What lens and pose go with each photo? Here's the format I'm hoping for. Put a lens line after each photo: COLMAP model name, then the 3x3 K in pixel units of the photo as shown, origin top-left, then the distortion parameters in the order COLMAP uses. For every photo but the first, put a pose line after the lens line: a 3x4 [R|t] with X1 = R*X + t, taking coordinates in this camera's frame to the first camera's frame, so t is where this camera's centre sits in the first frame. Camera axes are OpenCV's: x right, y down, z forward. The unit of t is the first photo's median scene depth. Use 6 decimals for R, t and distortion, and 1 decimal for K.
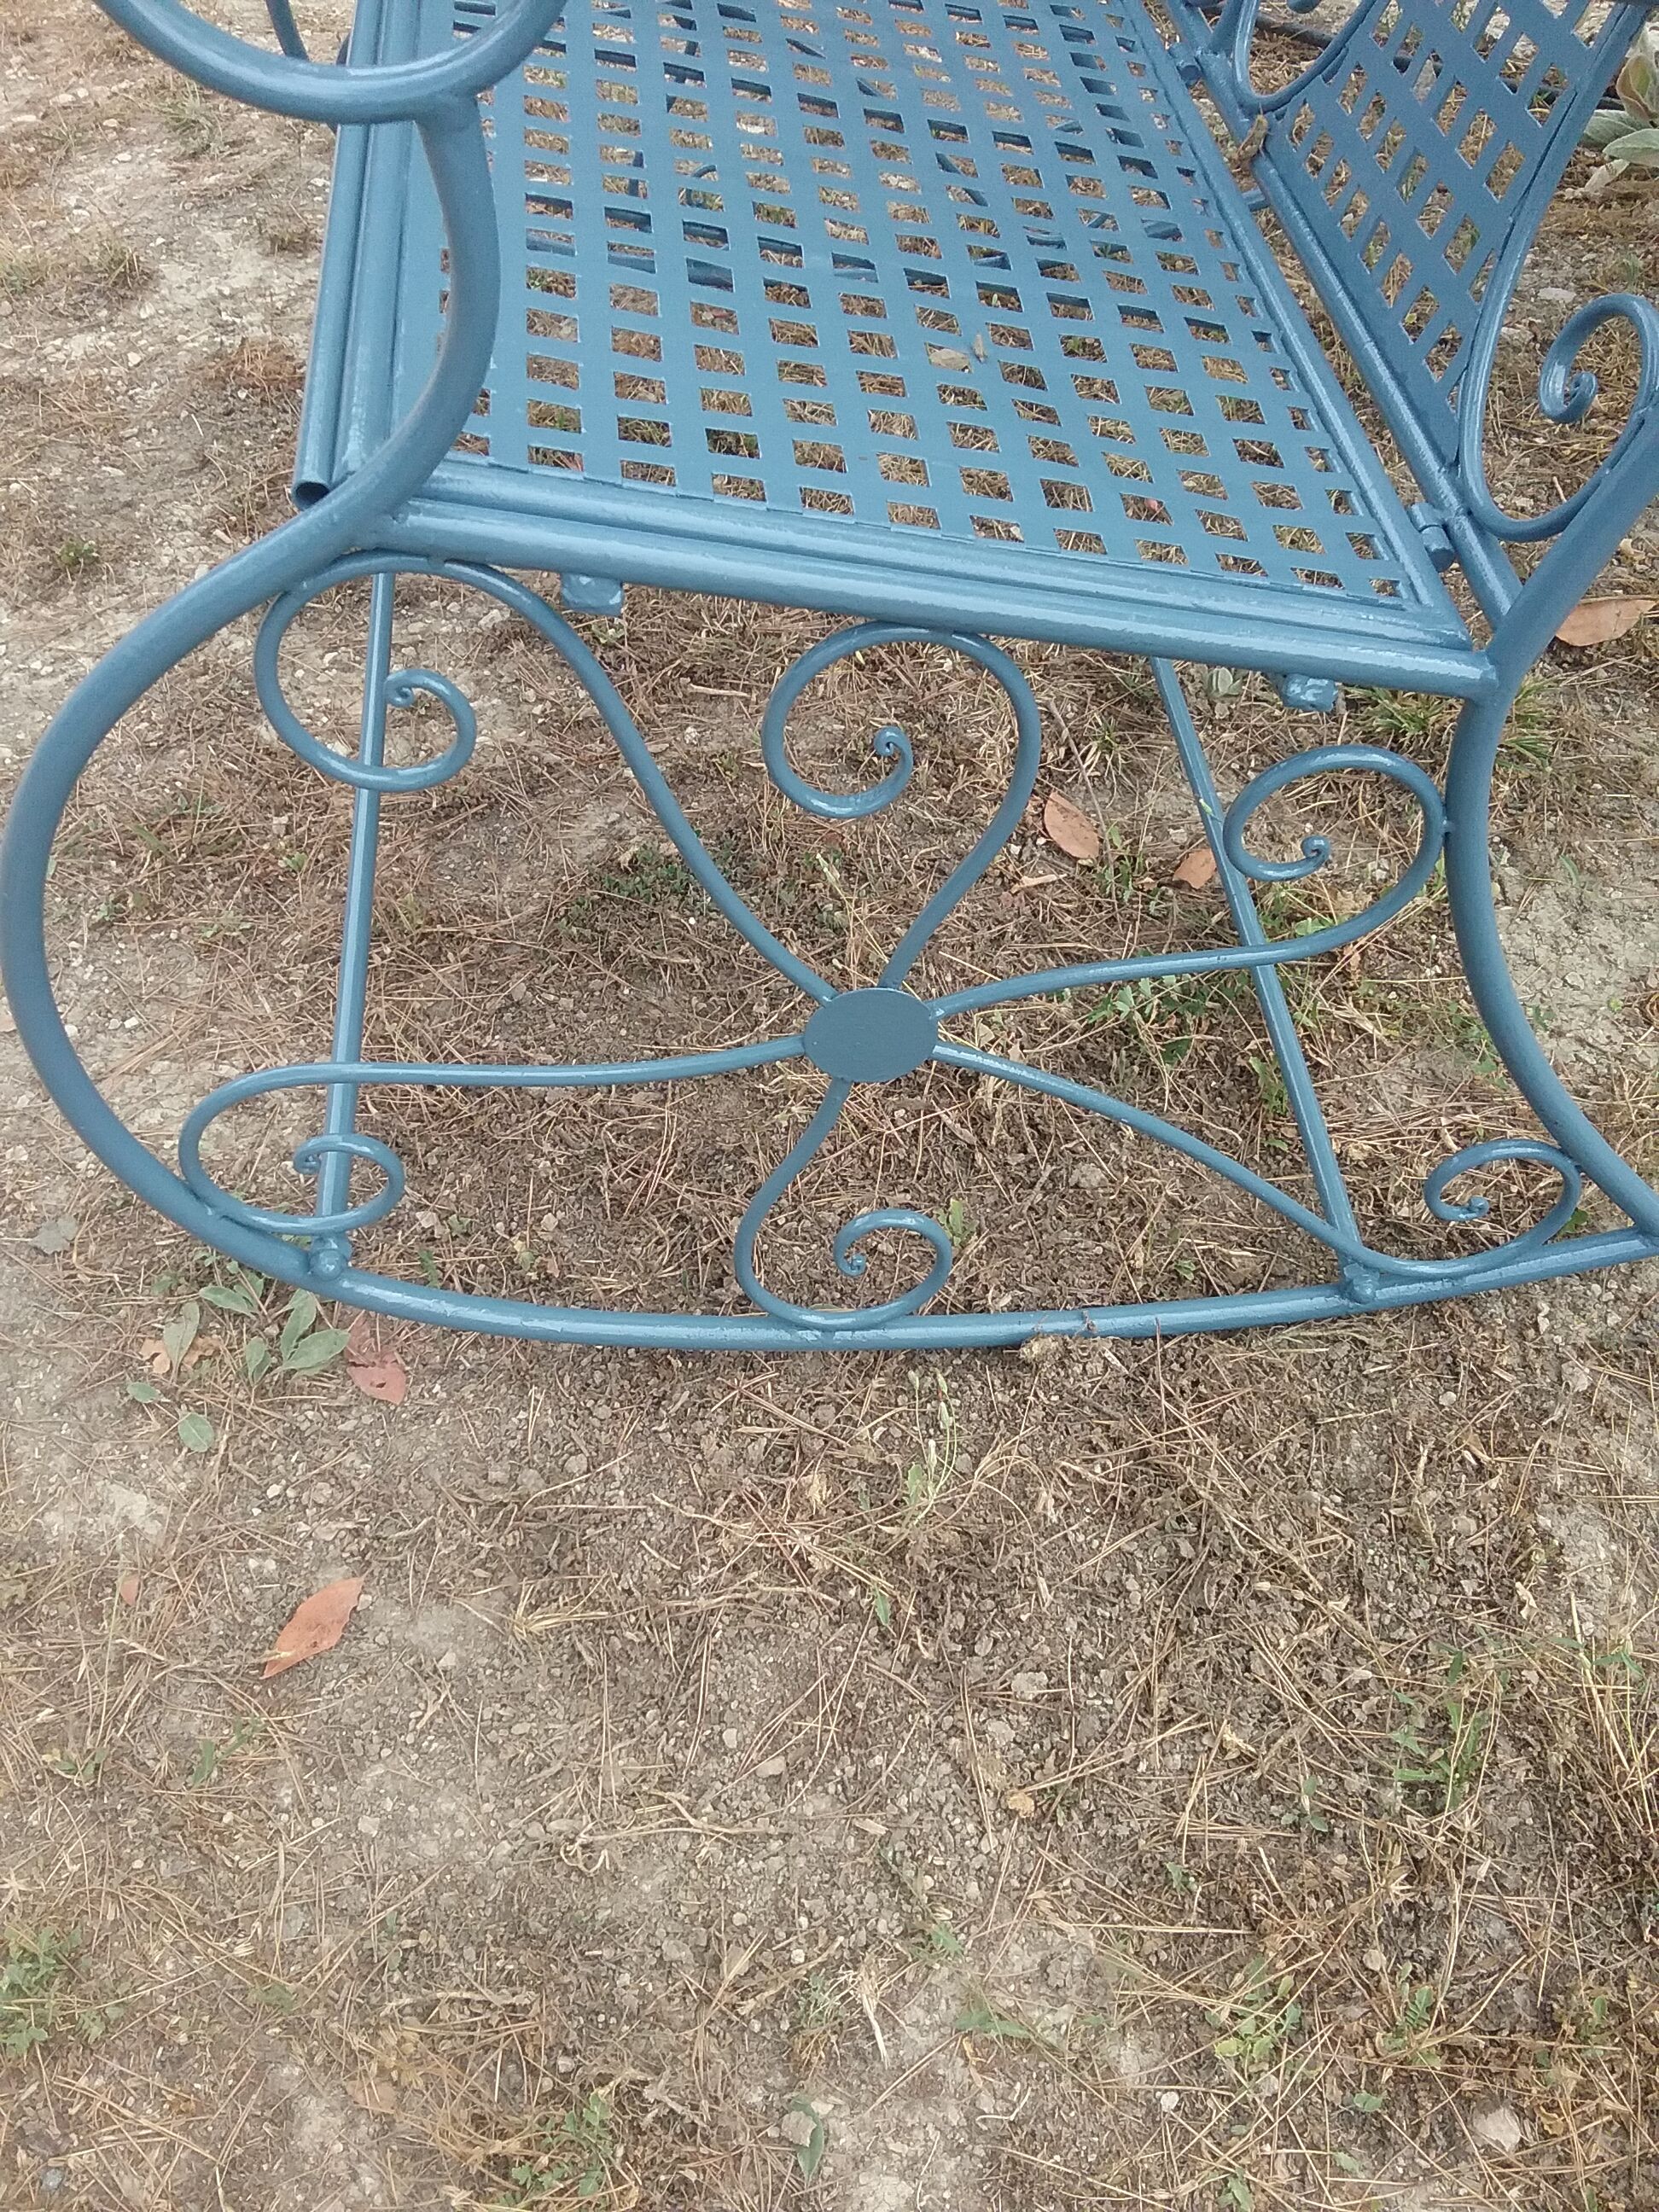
lens RADIAL K [[2117.3, 0, 838.4], [0, 2117.3, 1099.7], [0, 0, 1]] dist [0.100529, -0.213462]
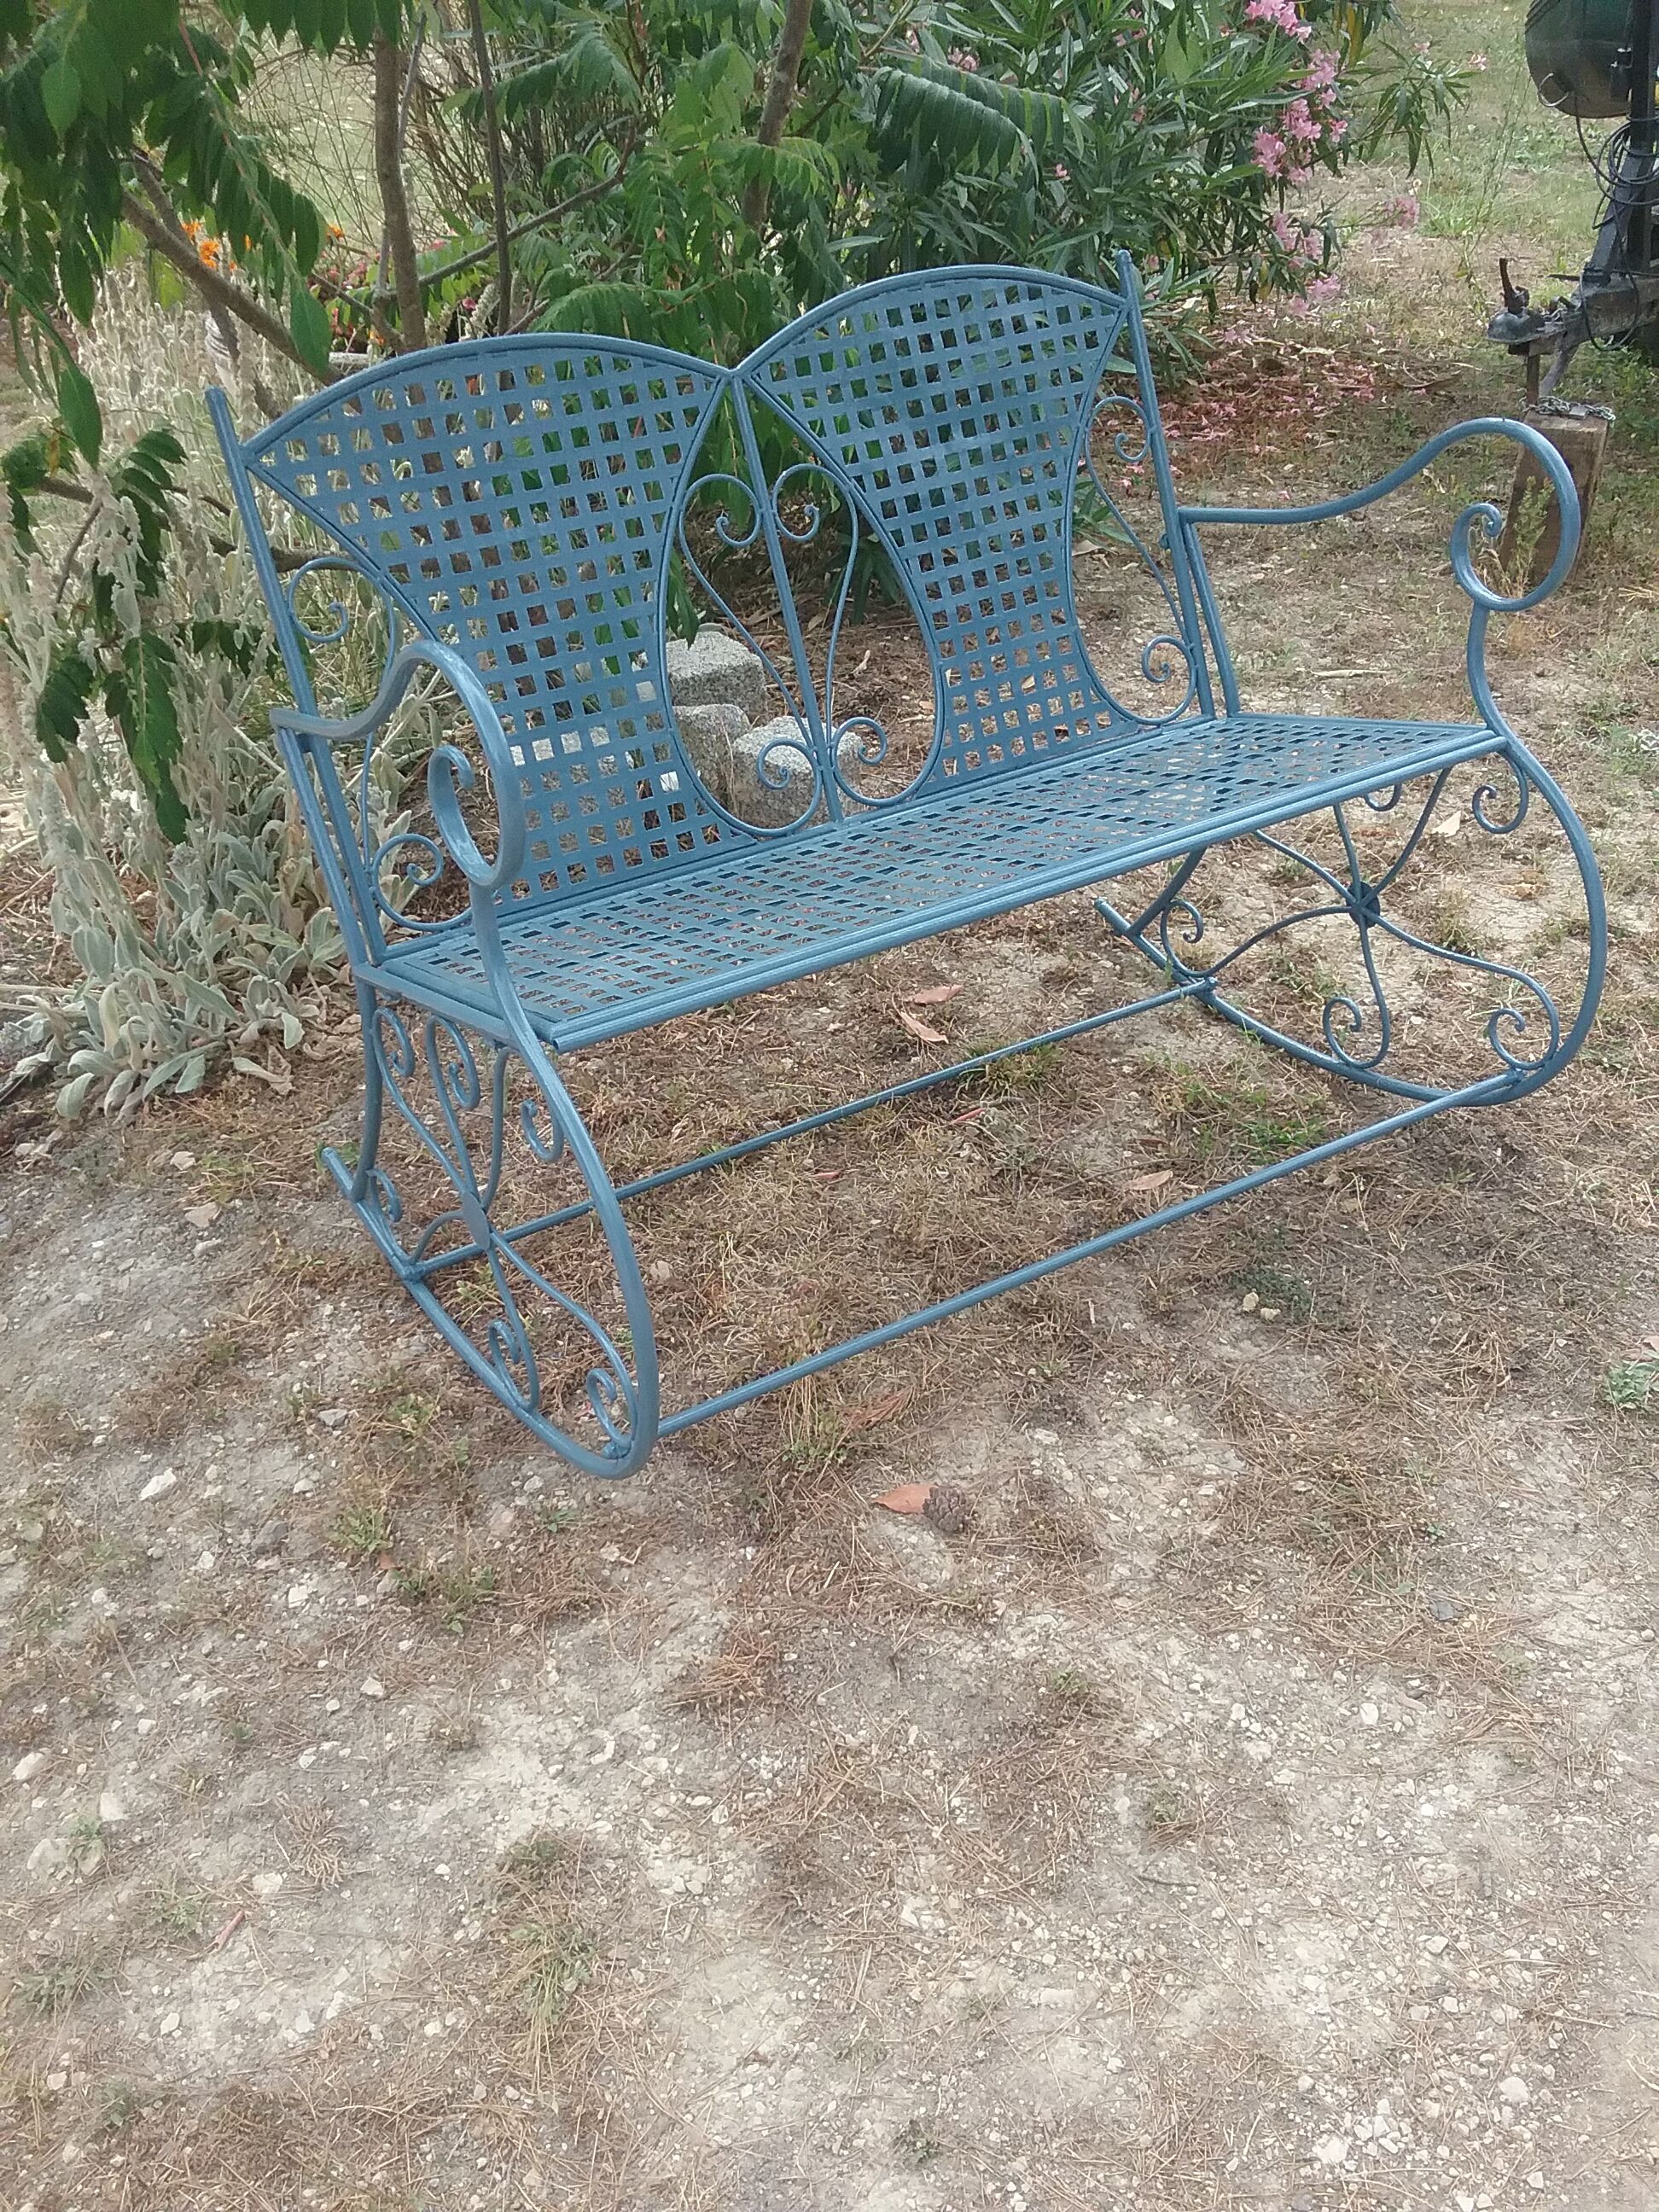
lens RADIAL K [[2038.6, 0, 901.3], [0, 2038.6, 1100.0], [0, 0, 1]] dist [0.070696, -0.140377]
pose [[-0.216269, -0.492305, 0.843127, -1.584181], [0.740333, 0.480294, 0.470346, -1.411116], [-0.636502, 0.725916, 0.260597, 0.807206]]
